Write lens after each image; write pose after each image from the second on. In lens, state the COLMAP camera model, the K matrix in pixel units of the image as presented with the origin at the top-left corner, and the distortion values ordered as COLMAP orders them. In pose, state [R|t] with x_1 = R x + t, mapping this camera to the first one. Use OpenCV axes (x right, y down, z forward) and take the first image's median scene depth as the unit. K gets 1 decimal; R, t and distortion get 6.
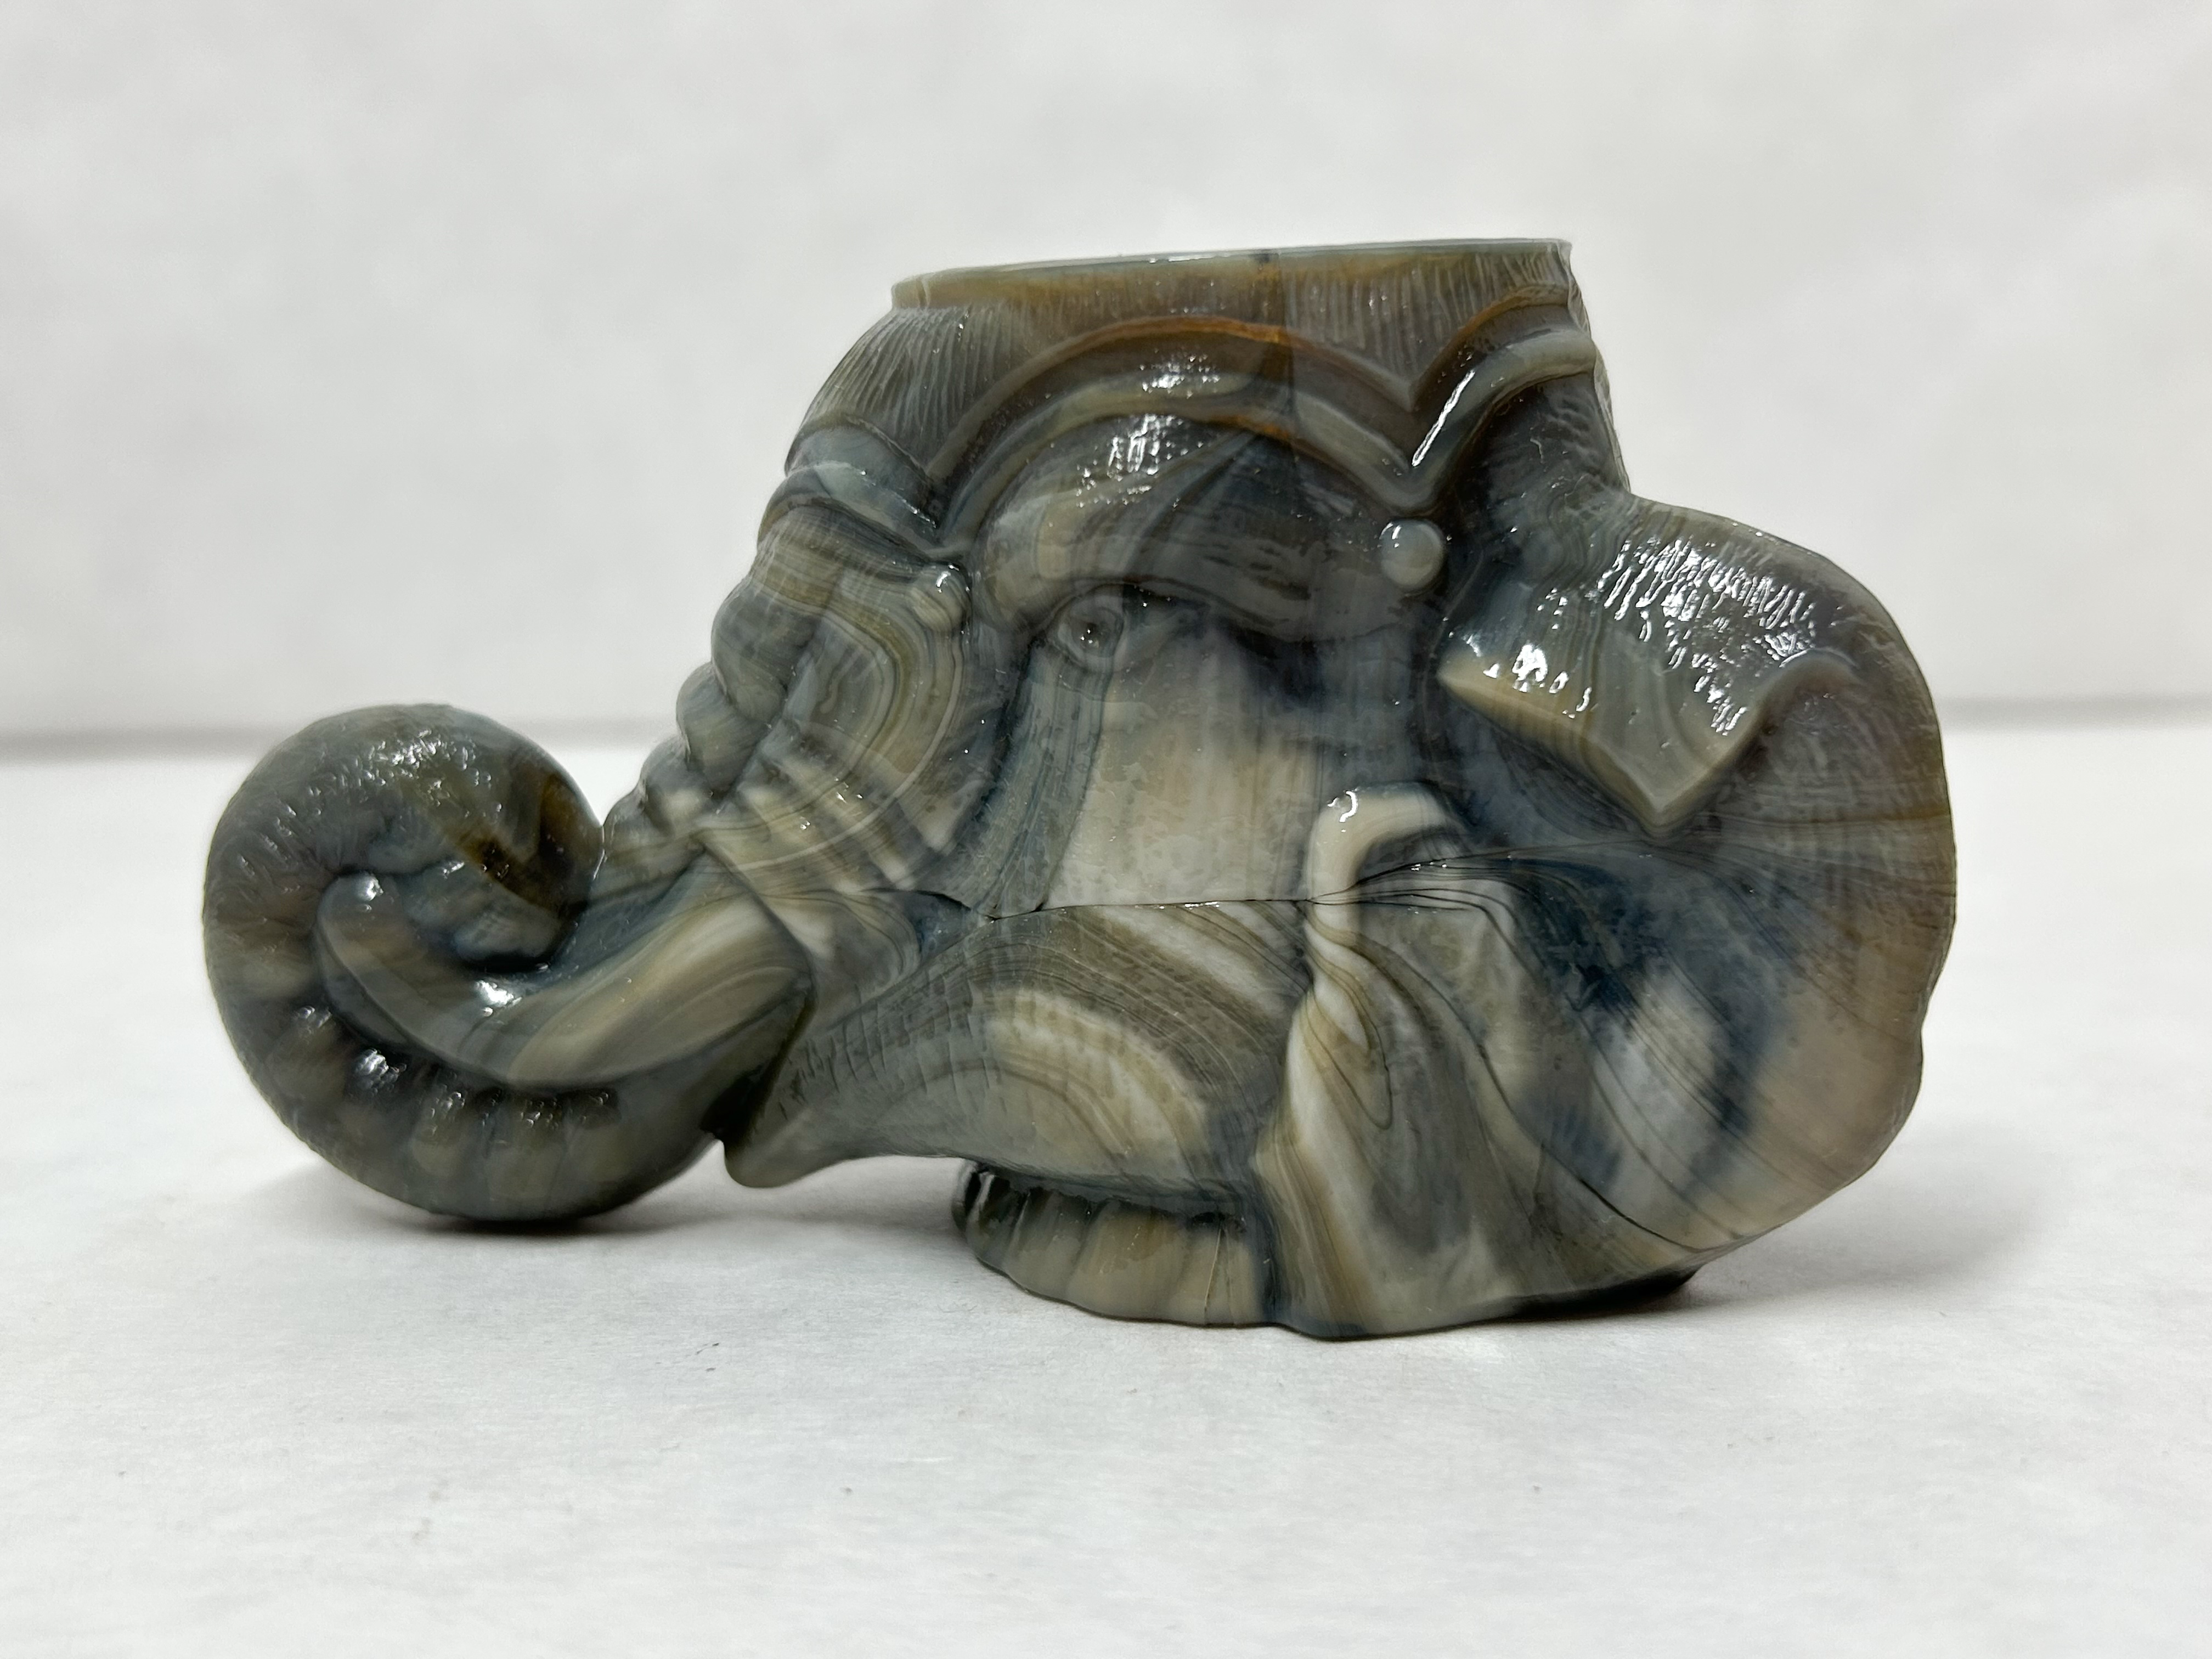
lens RADIAL K [[2329.7, 0, 1115.7], [0, 2329.7, 830.5], [0, 0, 1]] dist [-0.028720, 0.000000]
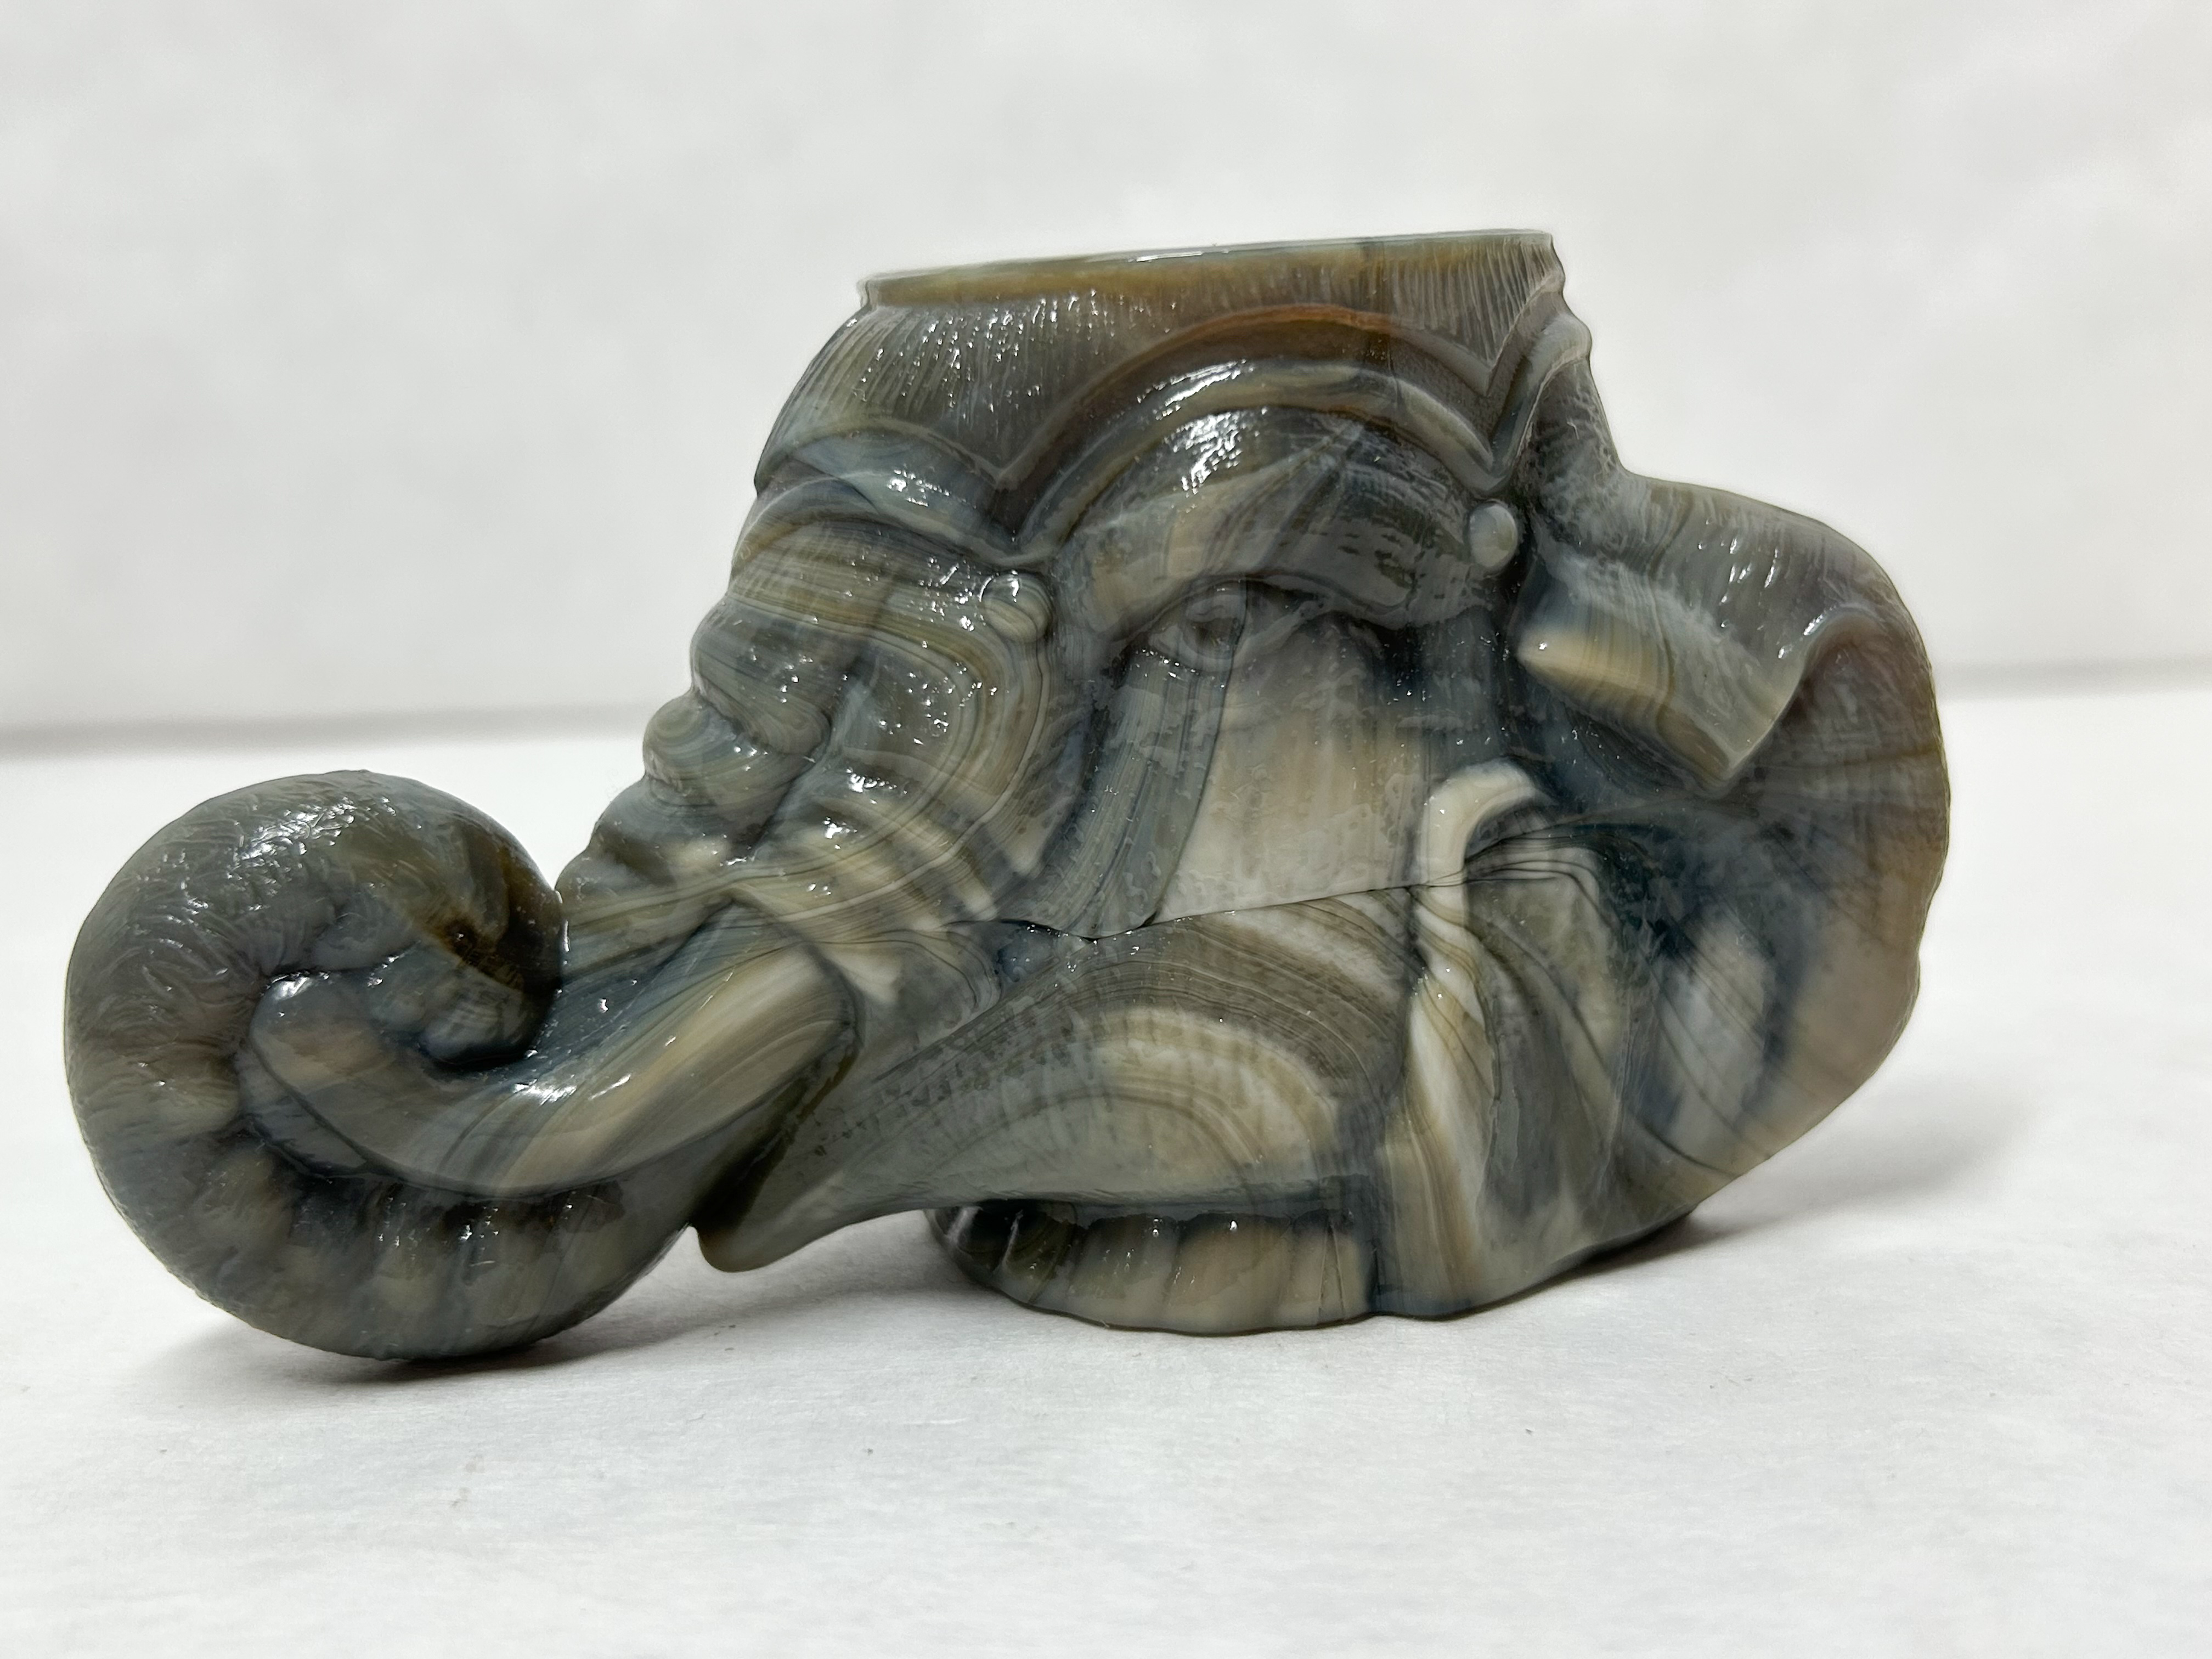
lens RADIAL K [[2329.7, 0, 1109.8], [0, 2329.7, 827.2], [0, 0, 1]] dist [-0.028720, 0.000000]
pose [[0.929220, -0.090906, 0.358170, -0.390550], [0.095916, 0.995382, 0.003795, -0.011167], [-0.356861, 0.030828, 0.933649, 0.104995]]
